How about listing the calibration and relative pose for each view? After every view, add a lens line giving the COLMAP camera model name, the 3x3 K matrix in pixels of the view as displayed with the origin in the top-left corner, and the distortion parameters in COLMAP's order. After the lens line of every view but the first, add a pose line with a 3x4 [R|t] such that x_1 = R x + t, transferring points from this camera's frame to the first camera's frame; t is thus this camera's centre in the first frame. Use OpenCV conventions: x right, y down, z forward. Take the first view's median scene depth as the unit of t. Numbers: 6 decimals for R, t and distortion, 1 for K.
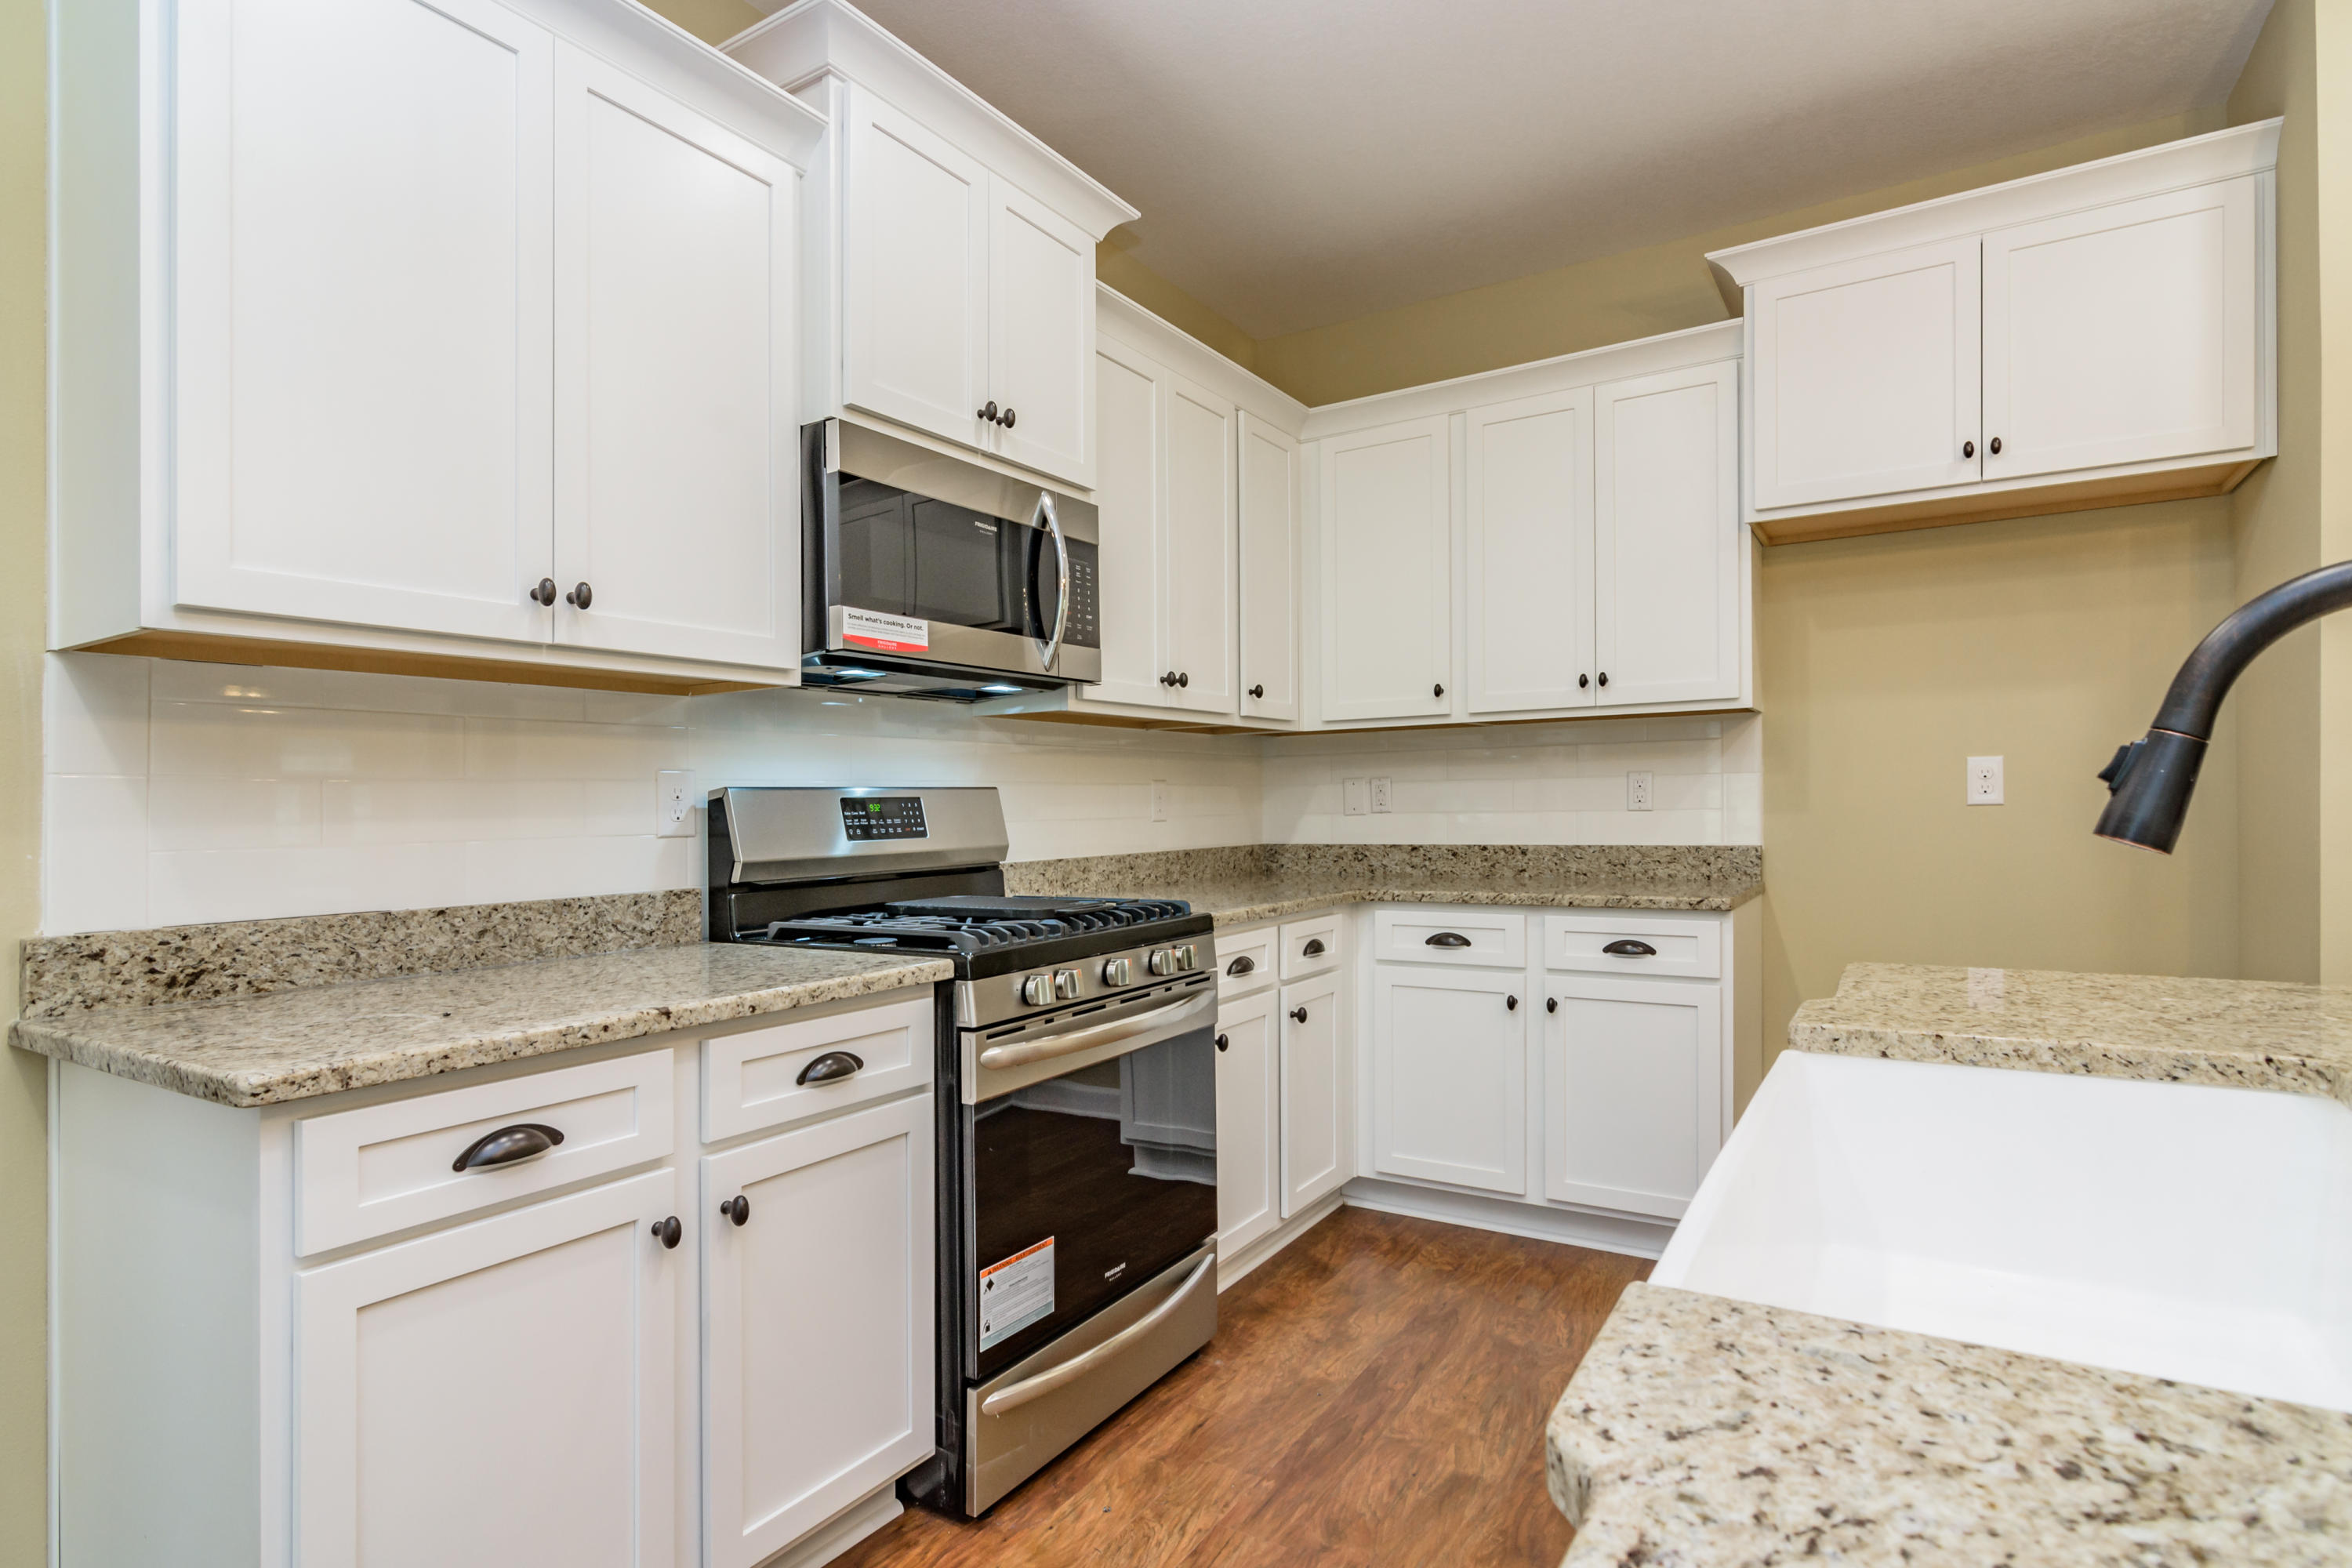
lens RADIAL K [[1215.4, 0, 1171.4], [0, 1215.4, 805.9], [0, 0, 1]] dist [0.000318, -0.001038]
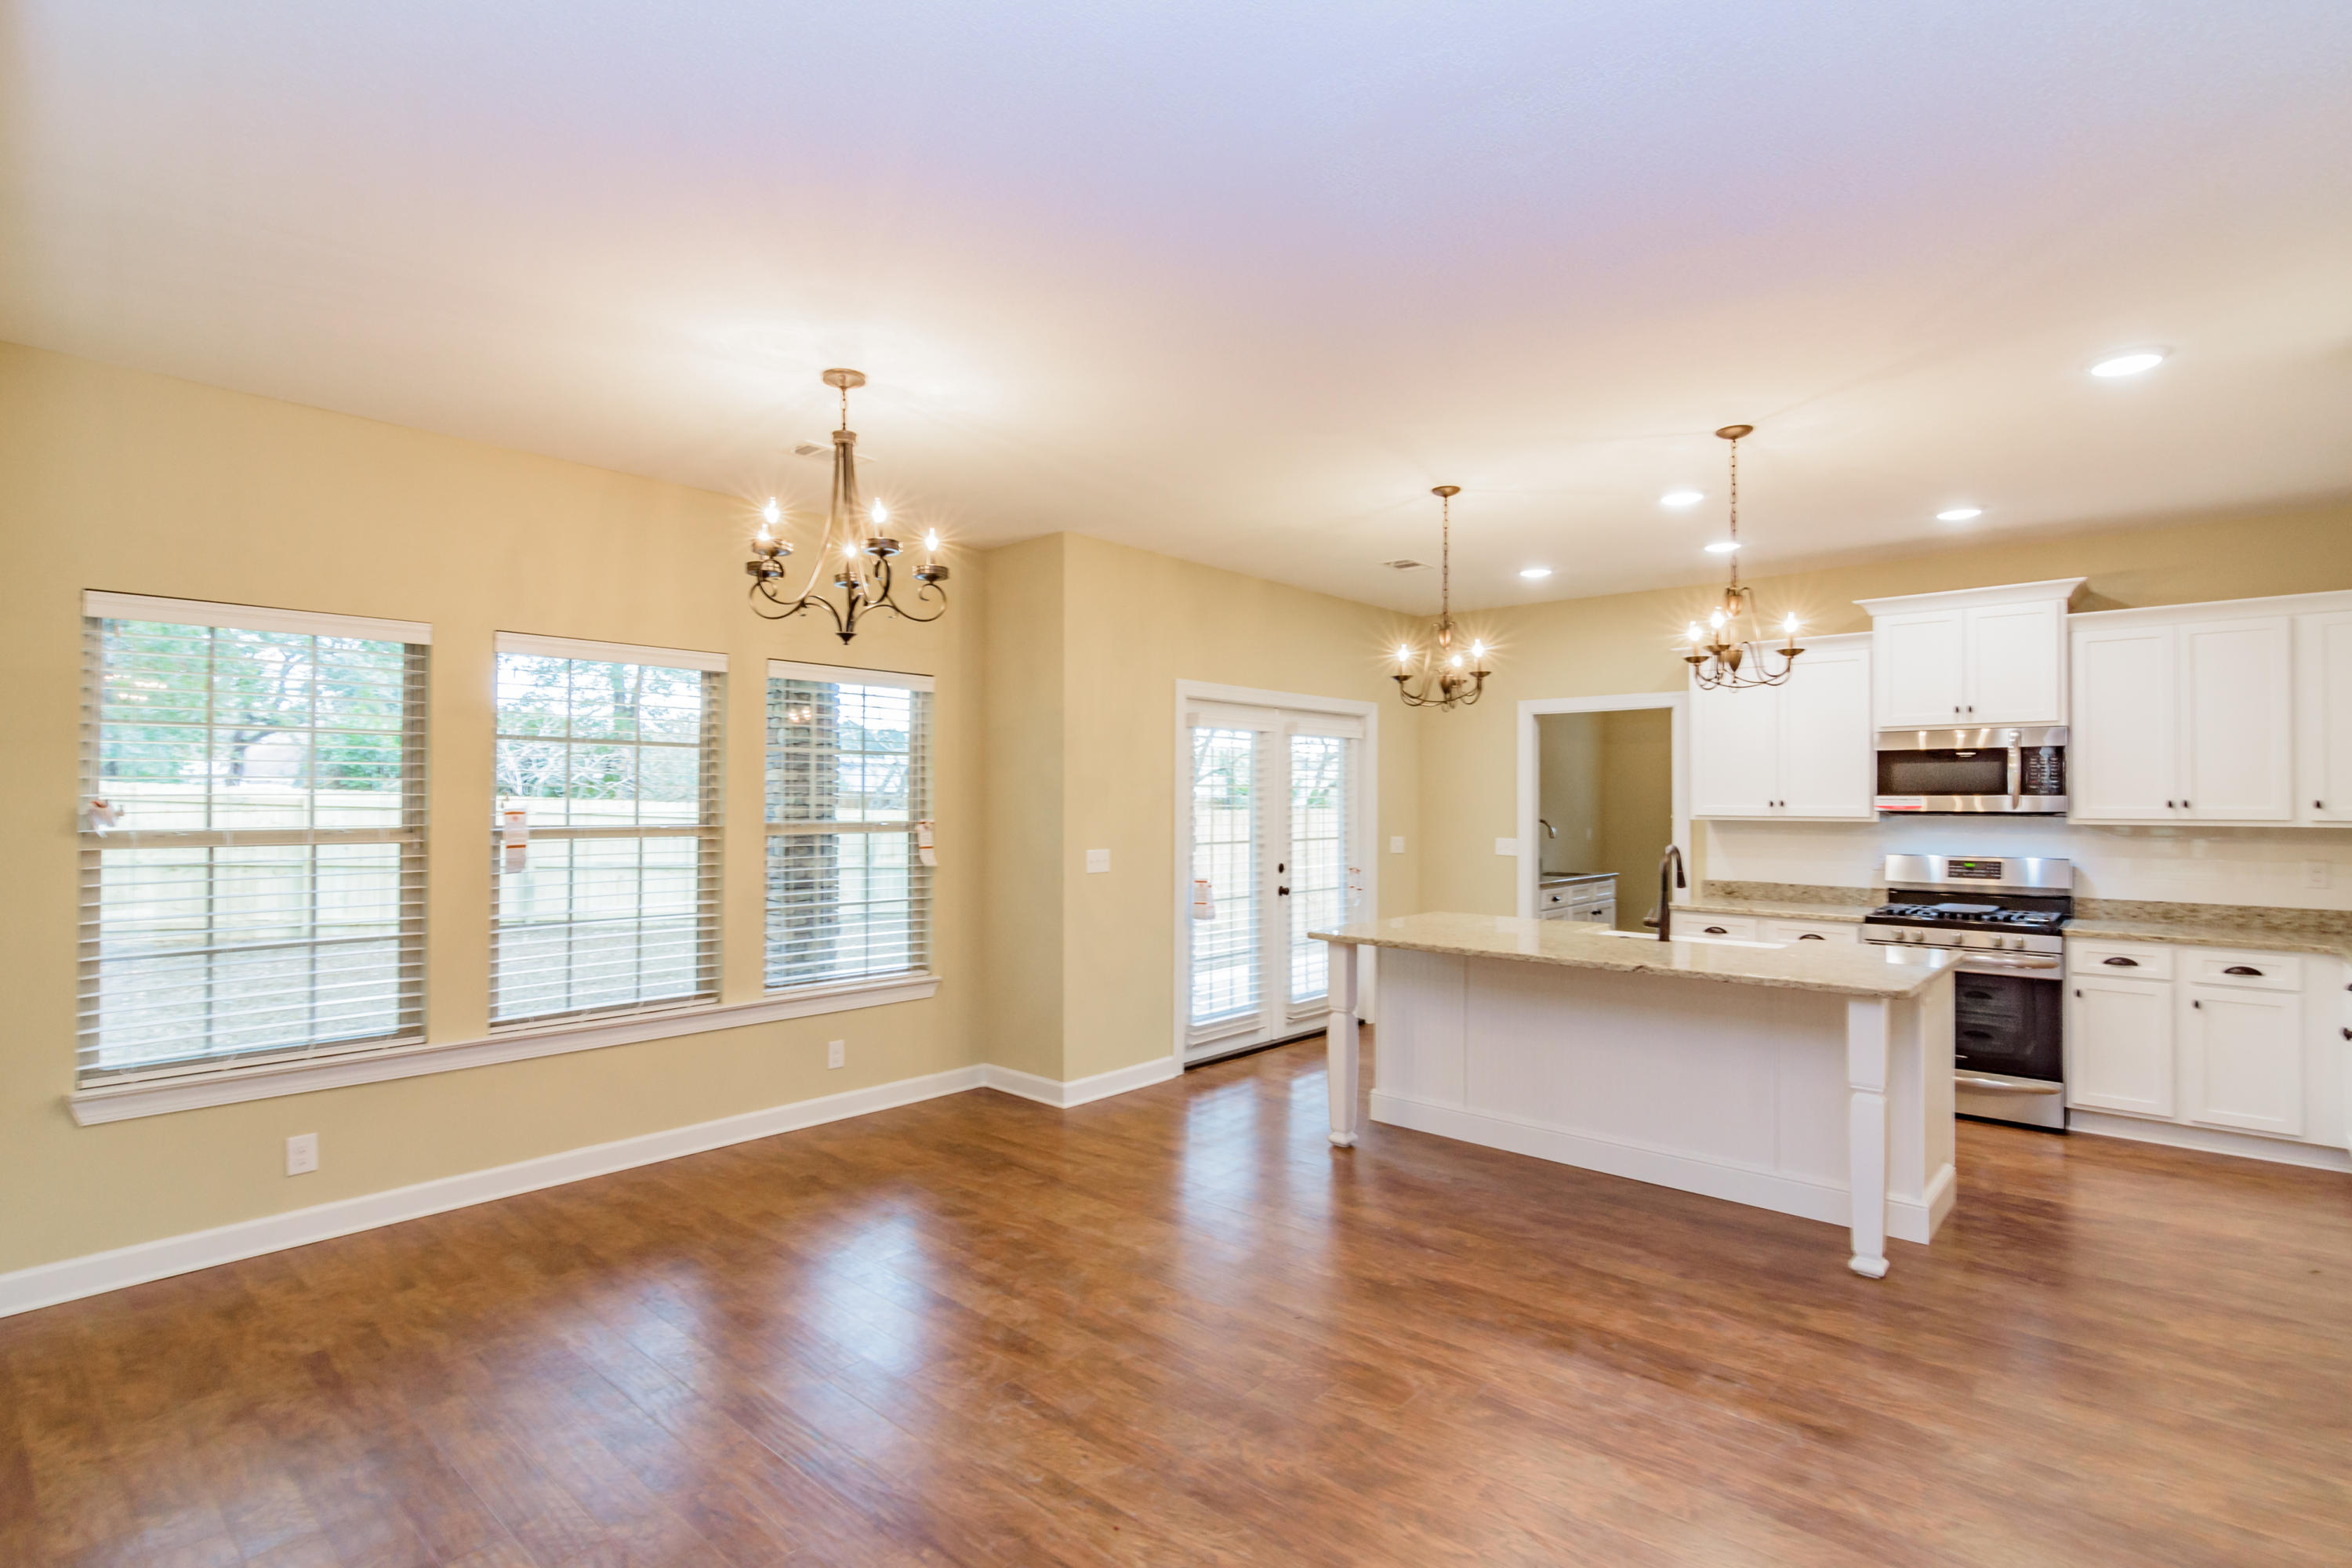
lens RADIAL K [[1135.0, 0, 1170.8], [0, 1135.0, 789.5], [0, 0, 1]] dist [-0.002701, -0.000687]
pose [[-0.165926, 0.008560, -0.986101, 2.275060], [-0.003785, 0.999949, 0.009317, -0.165848], [0.986131, 0.005278, -0.165885, -0.194642]]
